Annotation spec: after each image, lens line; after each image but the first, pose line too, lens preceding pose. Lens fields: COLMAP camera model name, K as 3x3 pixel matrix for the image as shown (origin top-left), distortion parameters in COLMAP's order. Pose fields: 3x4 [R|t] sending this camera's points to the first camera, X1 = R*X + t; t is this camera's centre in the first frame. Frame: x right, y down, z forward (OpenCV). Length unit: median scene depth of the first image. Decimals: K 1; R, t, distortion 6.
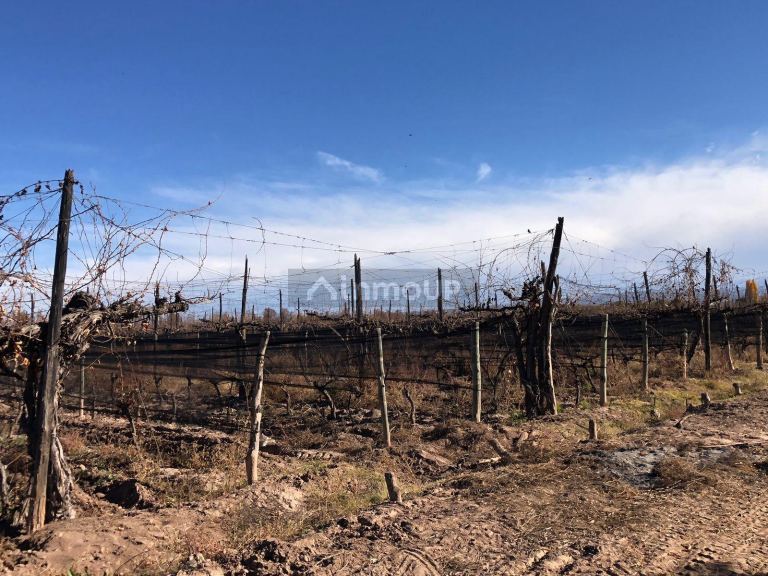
lens RADIAL K [[715.2, 0, 380.9], [0, 715.2, 325.7], [0, 0, 1]] dist [0.074808, -0.156686]
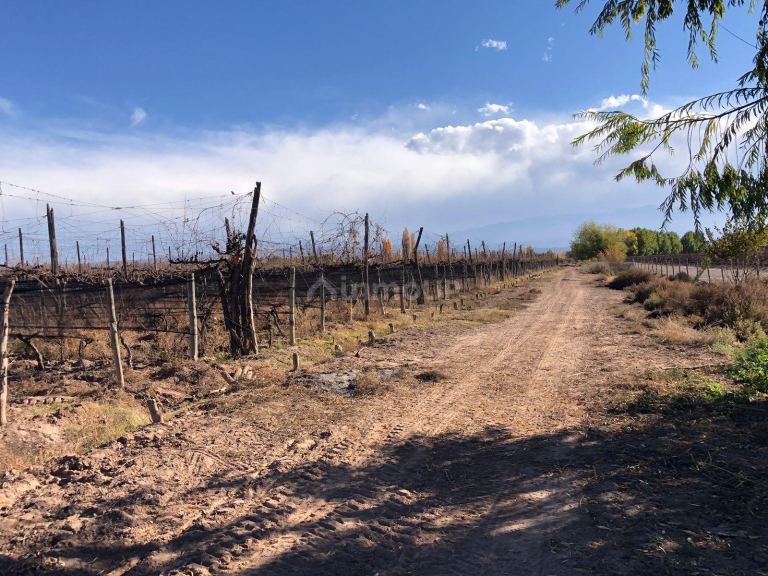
lens RADIAL K [[715.2, 0, 380.9], [0, 715.2, 325.7], [0, 0, 1]] dist [0.074808, -0.156686]
pose [[0.892782, -0.029477, 0.449523, -0.093656], [0.000611, 0.997935, 0.064225, 0.003780], [-0.450488, -0.057065, 0.890957, -0.113316]]
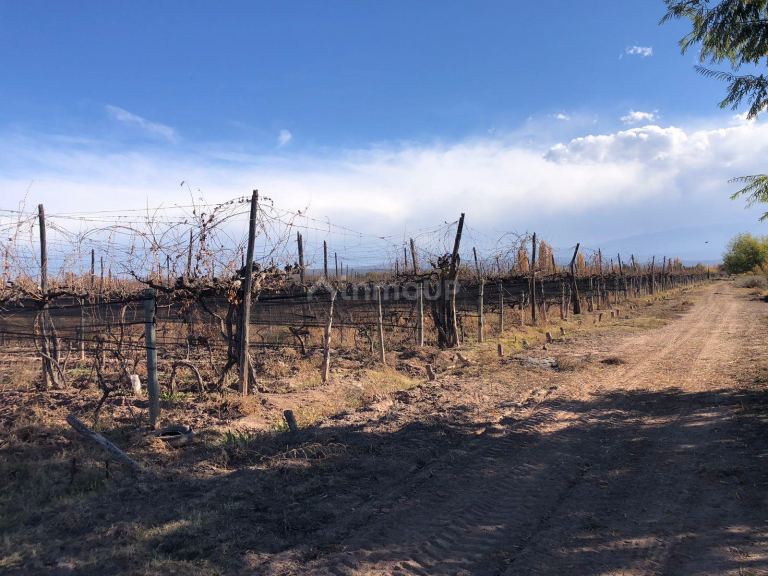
lens RADIAL K [[728.9, 0, 365.2], [0, 728.9, 324.1], [0, 0, 1]] dist [0.059924, -0.172935]
pose [[0.963505, -0.005857, 0.267625, -0.332424], [-0.005861, 0.999059, 0.042965, 0.012171], [-0.267625, -0.042965, 0.962565, -0.376838]]
